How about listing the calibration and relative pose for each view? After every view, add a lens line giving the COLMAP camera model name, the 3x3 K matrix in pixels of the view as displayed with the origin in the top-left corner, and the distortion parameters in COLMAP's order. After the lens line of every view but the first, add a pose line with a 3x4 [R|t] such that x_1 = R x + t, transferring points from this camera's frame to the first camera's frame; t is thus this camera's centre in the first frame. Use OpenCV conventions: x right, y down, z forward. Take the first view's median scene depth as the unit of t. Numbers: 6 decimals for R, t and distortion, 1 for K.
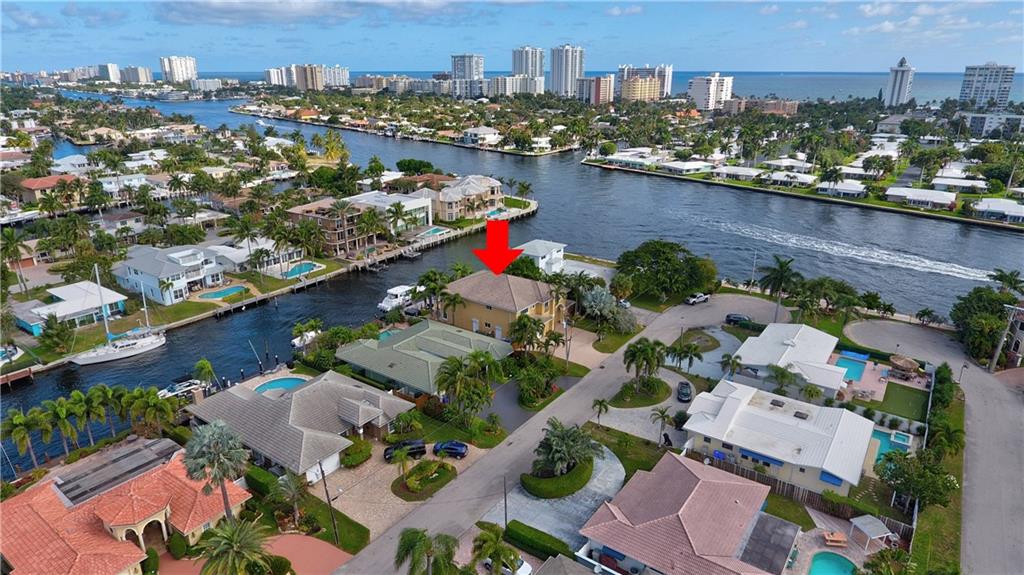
lens RADIAL K [[620.2, 0, 512.0], [0, 620.2, 287.5], [0, 0, 1]] dist [-0.005594, -0.000989]
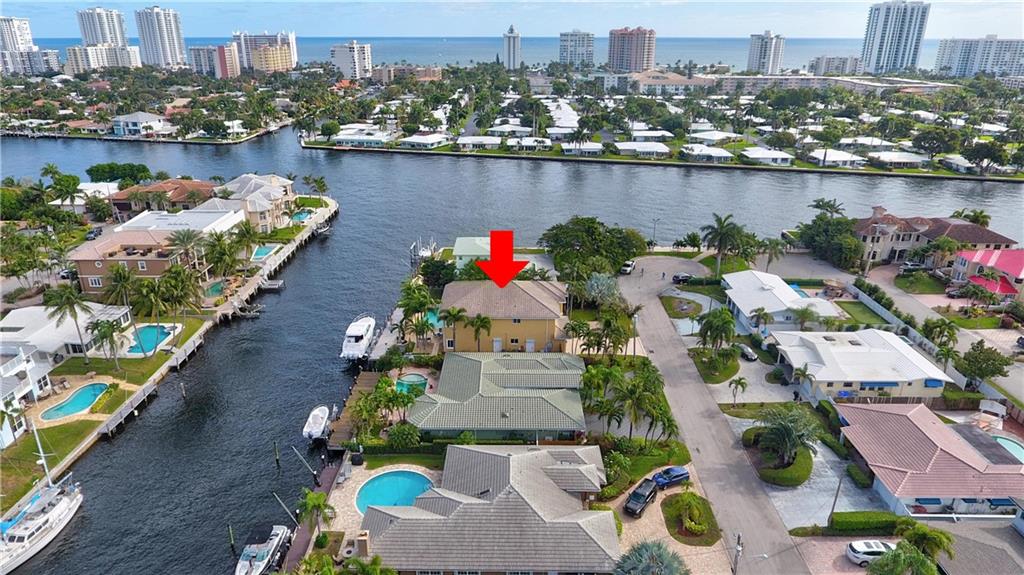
lens RADIAL K [[648.5, 0, 512.0], [0, 648.5, 287.5], [0, 0, 1]] dist [-0.007902, 0.001680]
pose [[0.818209, -0.208566, 0.535755, -0.211800], [0.190415, 0.977591, 0.089766, -0.039376], [-0.542472, 0.028568, 0.839588, 0.095045]]
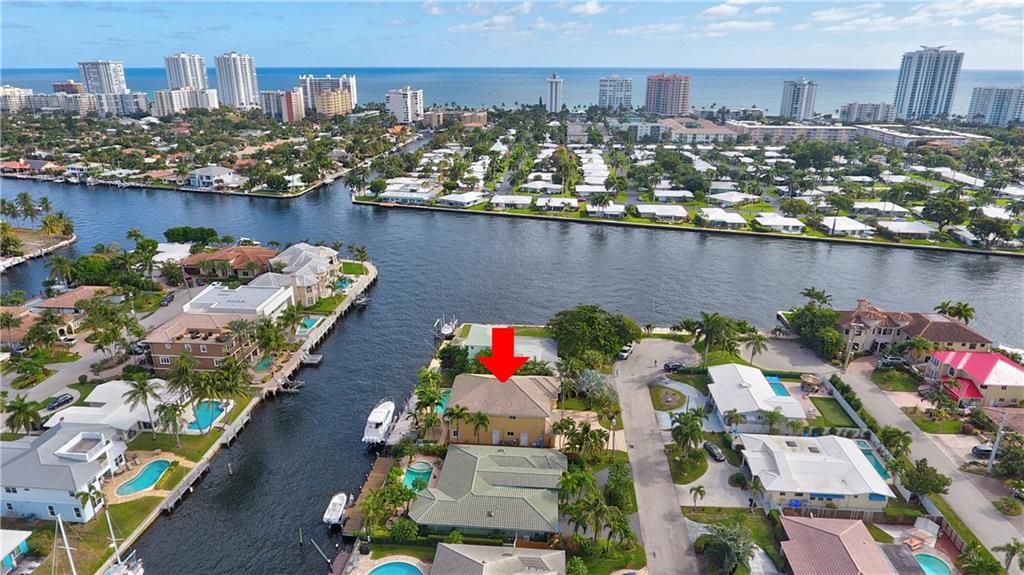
lens RADIAL K [[620.2, 0, 512.0], [0, 620.2, 287.5], [0, 0, 1]] dist [-0.005594, -0.000989]
pose [[0.858615, -0.171055, 0.483240, -0.198604], [0.167412, 0.984564, 0.051054, -0.092394], [-0.484514, 0.037064, 0.873998, 0.044156]]
